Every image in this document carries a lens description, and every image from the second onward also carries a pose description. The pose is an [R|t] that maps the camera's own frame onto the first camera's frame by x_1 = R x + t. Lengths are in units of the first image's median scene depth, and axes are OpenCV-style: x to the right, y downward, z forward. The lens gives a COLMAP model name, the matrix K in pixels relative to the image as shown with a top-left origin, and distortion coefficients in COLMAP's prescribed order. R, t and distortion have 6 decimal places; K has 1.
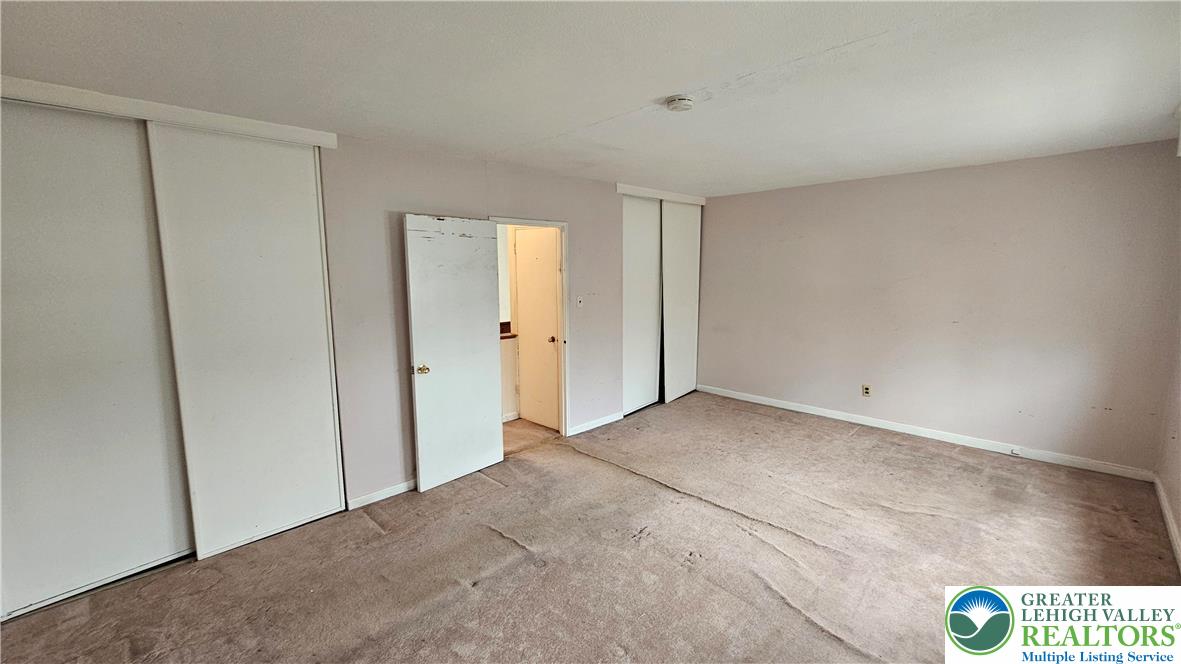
lens RADIAL K [[477.4, 0, 597.2], [0, 477.4, 329.9], [0, 0, 1]] dist [0.000142, -0.000434]
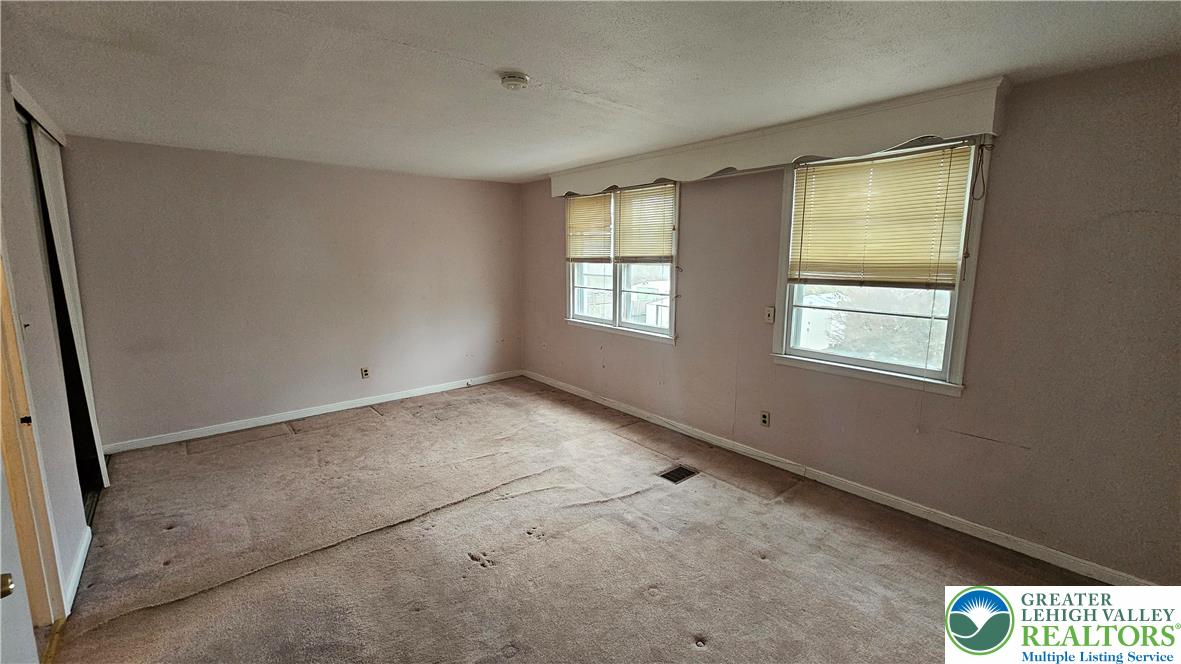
lens RADIAL K [[477.4, 0, 597.7], [0, 477.4, 325.7], [0, 0, 1]] dist [0.000142, -0.000434]
pose [[0.070467, -0.141029, 0.987494, -0.523220], [0.122898, 0.983641, 0.131708, -0.061440], [-0.989914, 0.112080, 0.086646, 0.498035]]
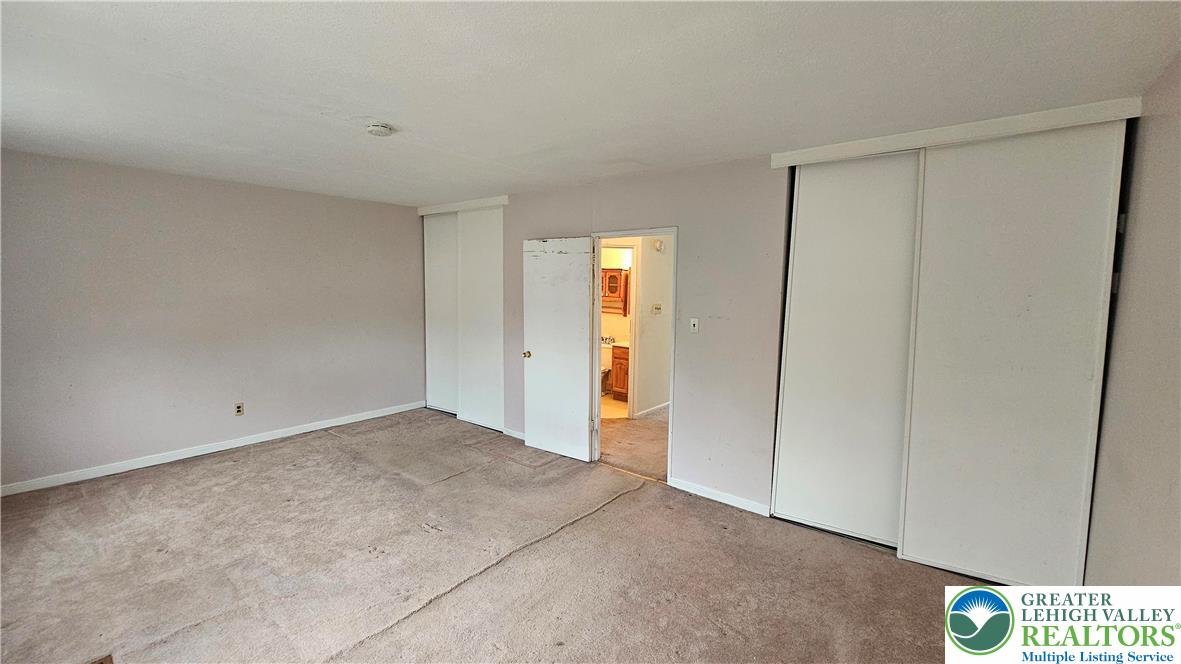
lens RADIAL K [[477.4, 0, 588.8], [0, 477.4, 328.8], [0, 0, 1]] dist [0.000142, -0.000434]
pose [[0.107248, 0.104167, -0.988760, 0.847766], [-0.144924, 0.985512, 0.088106, -0.113758], [0.983613, 0.133846, 0.120790, 0.867390]]
